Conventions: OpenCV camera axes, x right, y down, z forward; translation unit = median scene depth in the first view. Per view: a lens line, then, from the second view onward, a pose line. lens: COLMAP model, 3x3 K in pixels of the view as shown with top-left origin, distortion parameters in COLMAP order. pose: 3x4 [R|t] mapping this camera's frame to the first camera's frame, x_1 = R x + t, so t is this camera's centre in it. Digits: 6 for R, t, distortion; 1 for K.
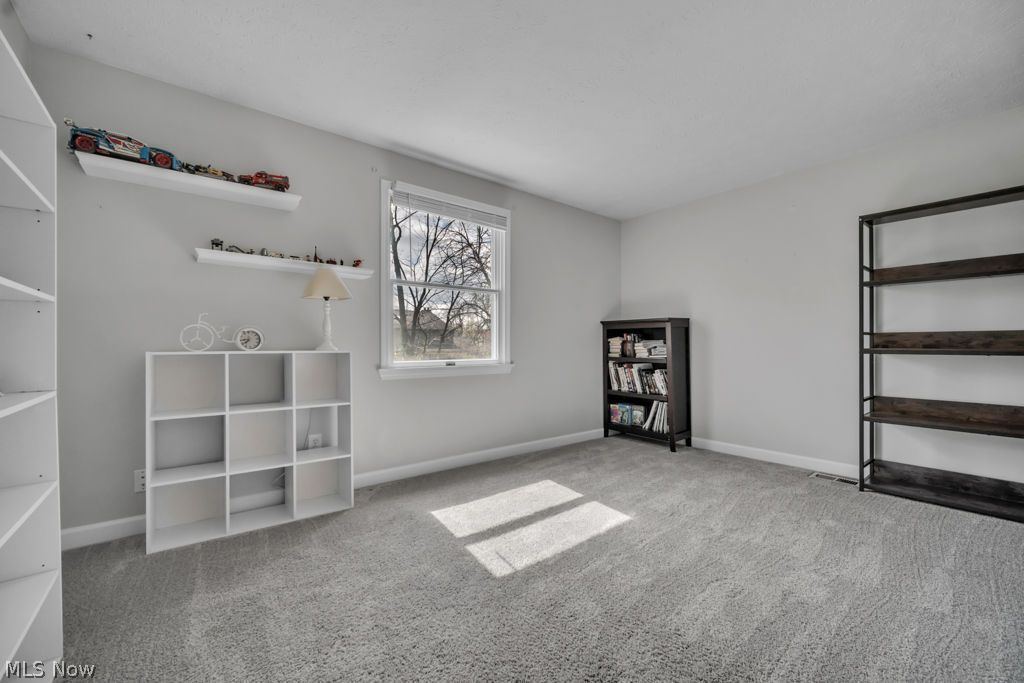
lens RADIAL K [[412.1, 0, 511.7], [0, 412.1, 347.5], [0, 0, 1]] dist [0.001097, 0.000343]
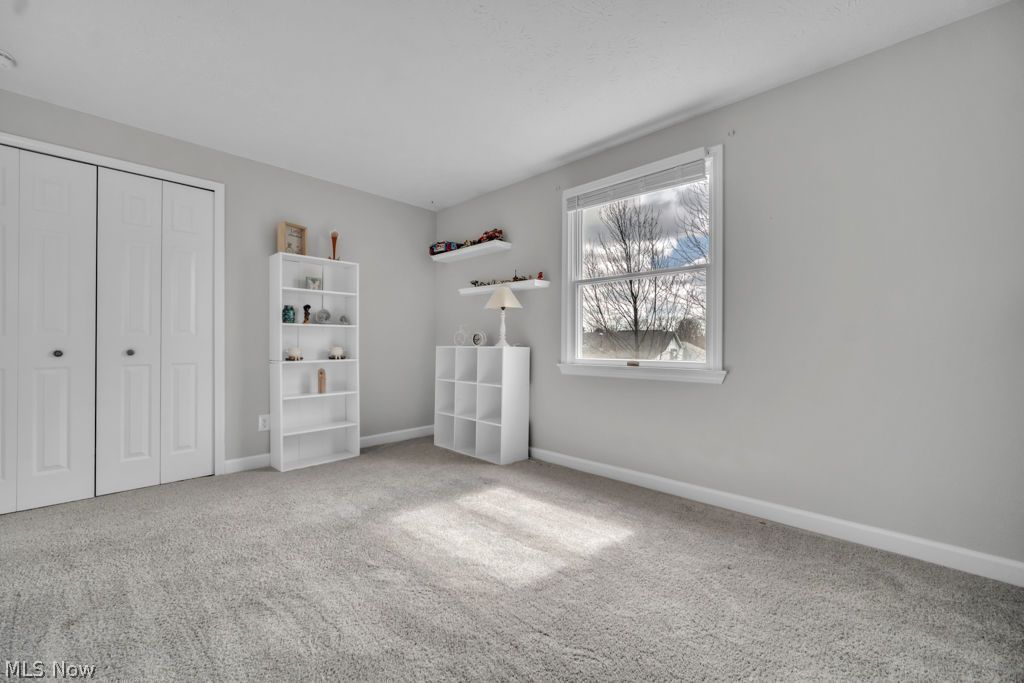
lens RADIAL K [[412.1, 0, 511.7], [0, 412.1, 347.5], [0, 0, 1]] dist [0.001097, 0.000343]
pose [[0.136773, 0.008320, -0.990568, 0.862787], [-0.006380, 0.999951, 0.007518, 0.000273], [0.990582, 0.005292, 0.136819, 0.795524]]
